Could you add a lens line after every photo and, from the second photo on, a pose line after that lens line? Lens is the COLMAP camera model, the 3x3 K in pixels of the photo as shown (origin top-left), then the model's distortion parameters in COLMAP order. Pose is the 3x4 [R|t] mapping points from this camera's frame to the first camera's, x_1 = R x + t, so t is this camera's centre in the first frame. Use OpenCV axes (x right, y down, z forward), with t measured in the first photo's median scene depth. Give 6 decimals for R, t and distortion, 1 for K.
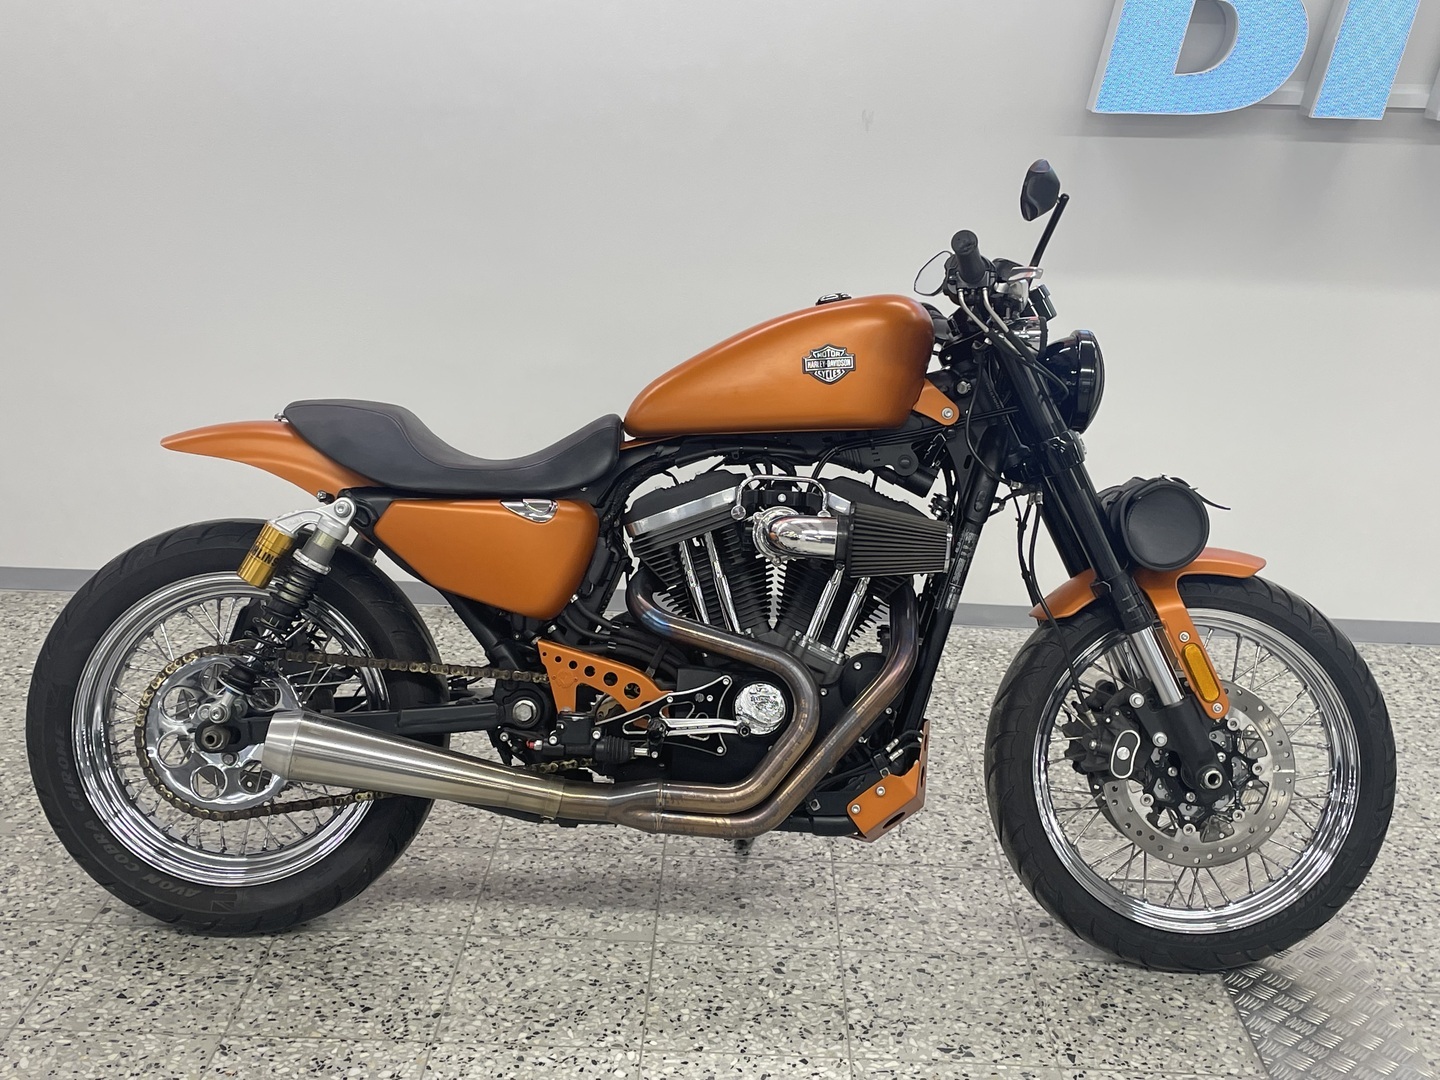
lens RADIAL K [[1747.3, 0, 721.8], [0, 1747.3, 519.7], [0, 0, 1]] dist [0.047905, 0.000000]
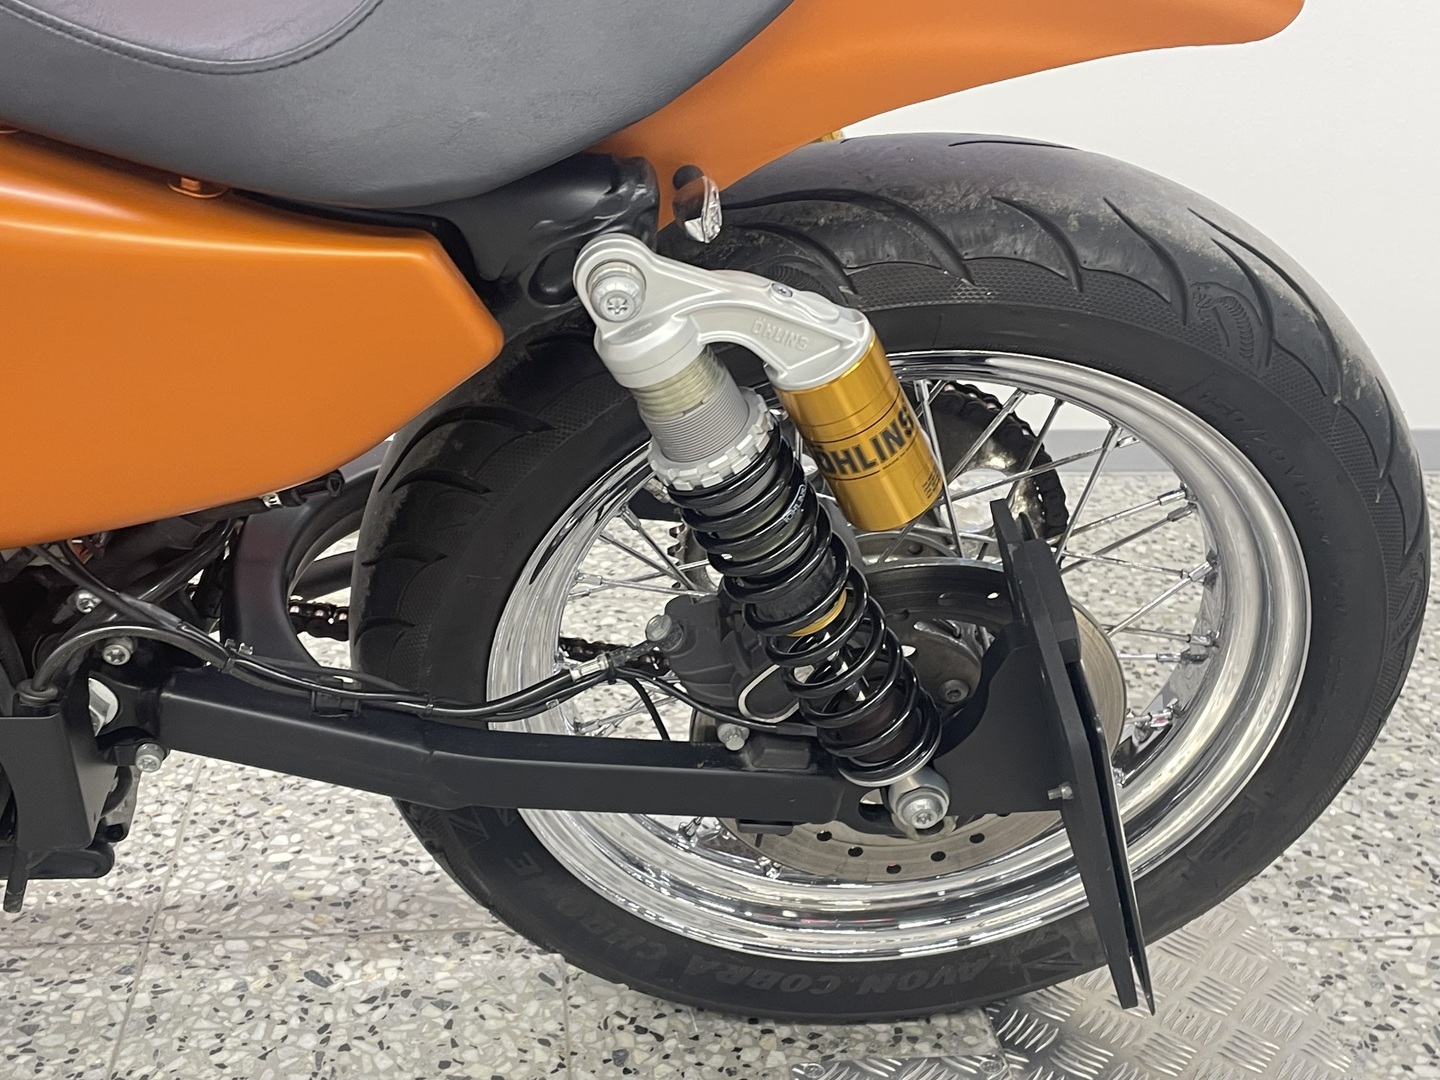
lens RADIAL K [[1803.4, 0, 741.1], [0, 1803.4, 546.7], [0, 0, 1]] dist [0.046693, 0.000000]
pose [[0.988697, -0.046416, 0.142561, 0.163058], [0.029650, 0.992624, 0.117556, 0.032877], [-0.146966, -0.112000, 0.982780, 0.736427]]
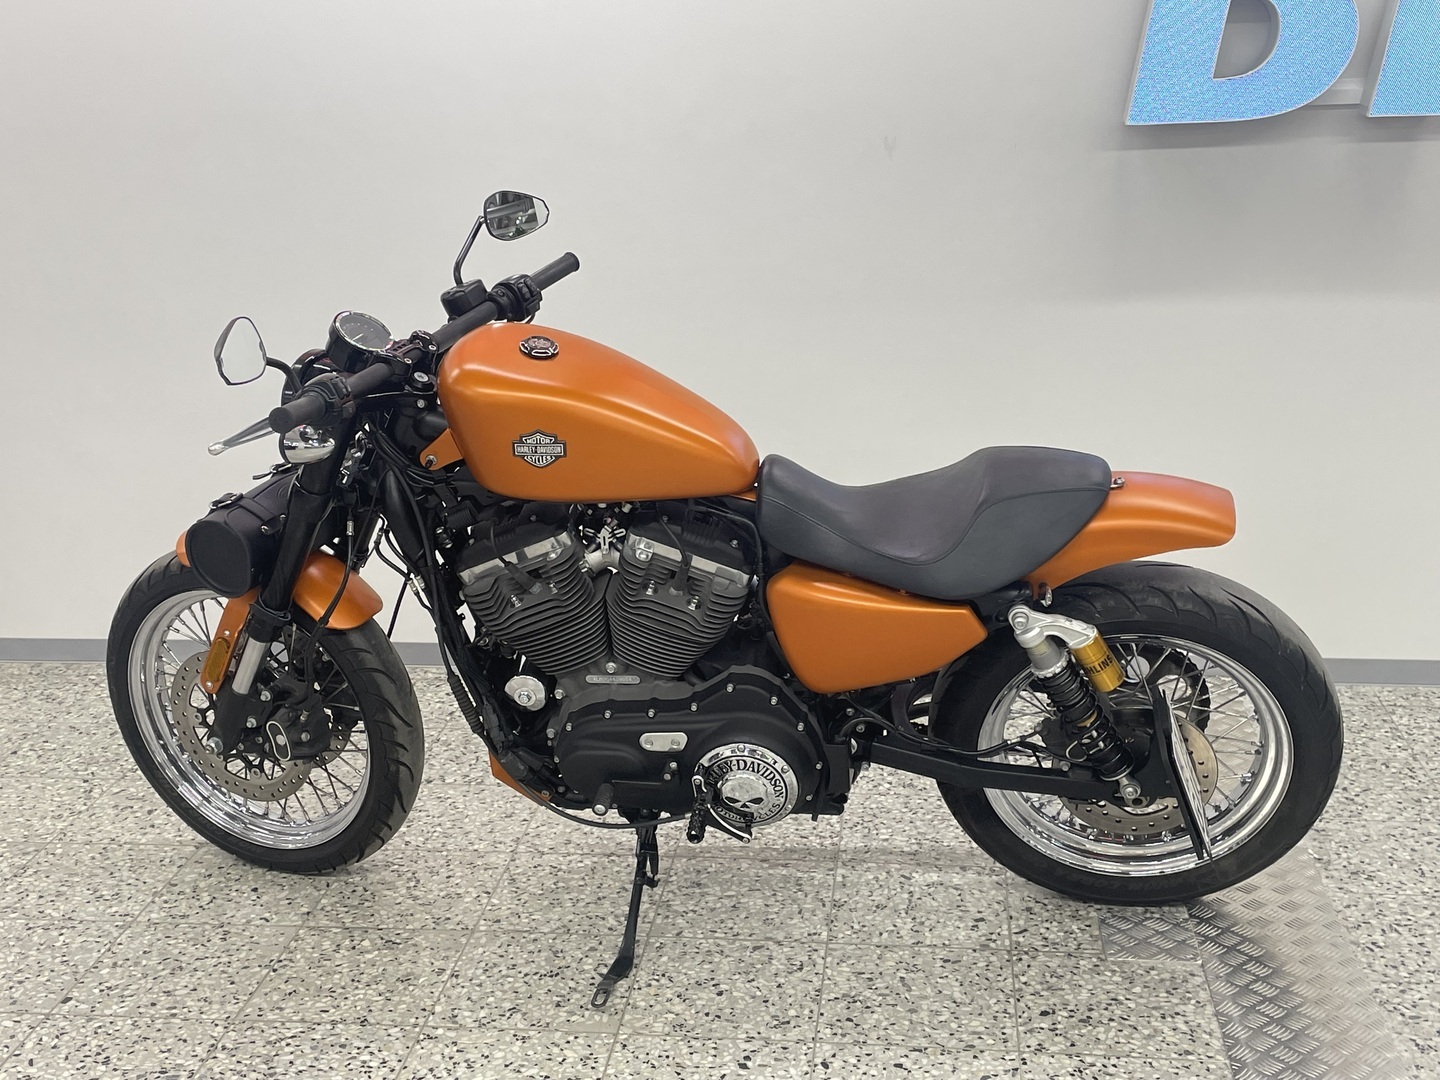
lens RADIAL K [[1803.4, 0, 711.8], [0, 1803.4, 497.9], [0, 0, 1]] dist [0.046693, 0.000000]
pose [[0.992731, -0.033584, -0.115573, 0.135201], [0.030068, 0.999034, -0.032039, -0.013547], [0.116537, 0.028331, 0.992782, 0.033409]]
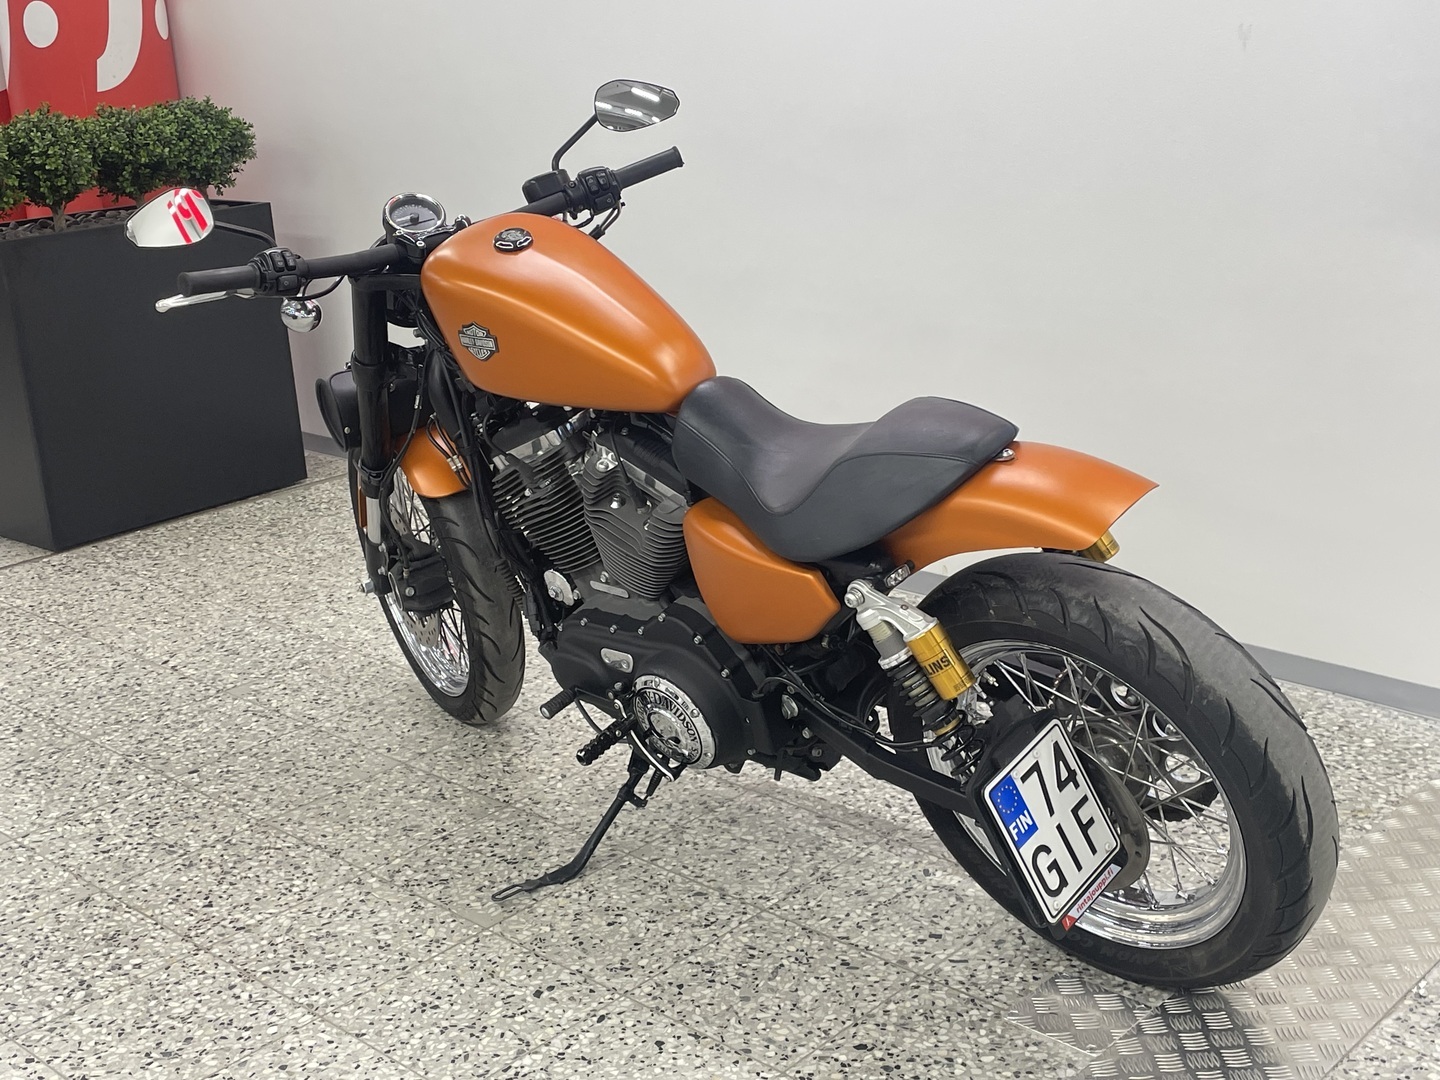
lens RADIAL K [[1803.4, 0, 729.1], [0, 1803.4, 526.3], [0, 0, 1]] dist [0.046693, 0.000000]
pose [[0.743388, 0.126912, -0.656709, 0.680719], [-0.112013, 0.991590, 0.064832, -0.053482], [0.659414, 0.025364, 0.751352, 0.350680]]
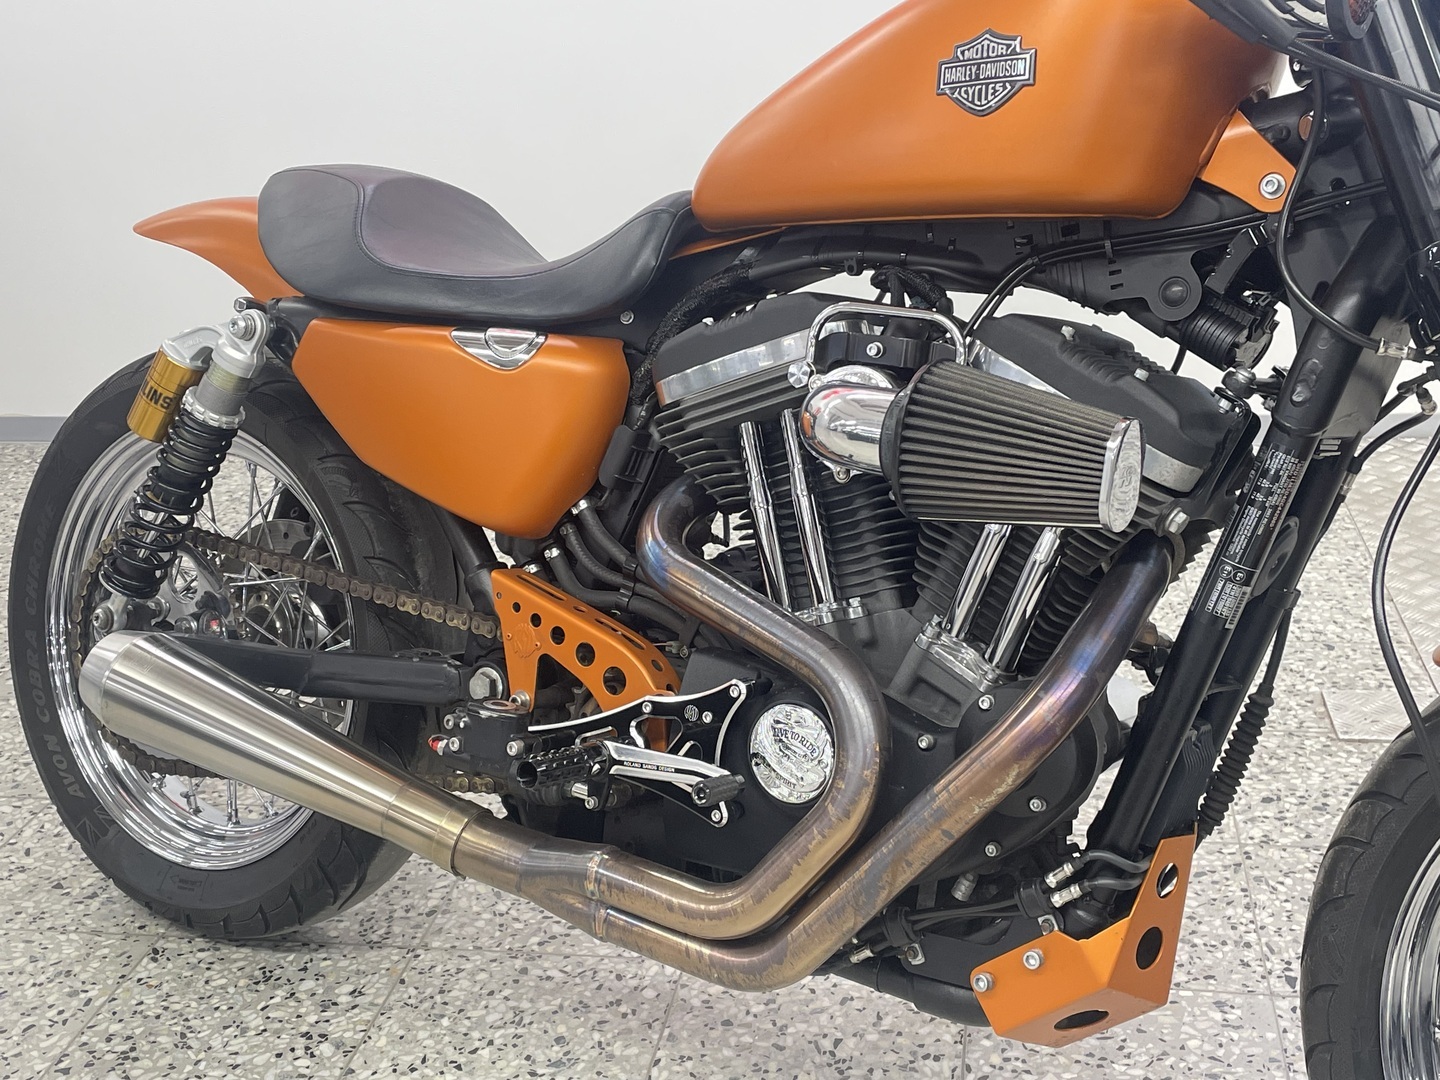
lens RADIAL K [[1747.3, 0, 724.1], [0, 1747.3, 558.1], [0, 0, 1]] dist [0.047905, 0.000000]
pose [[0.984980, -0.026160, -0.170674, 0.092035], [0.039167, 0.996541, 0.073294, 0.071095], [0.168167, -0.078878, 0.982598, 0.261987]]
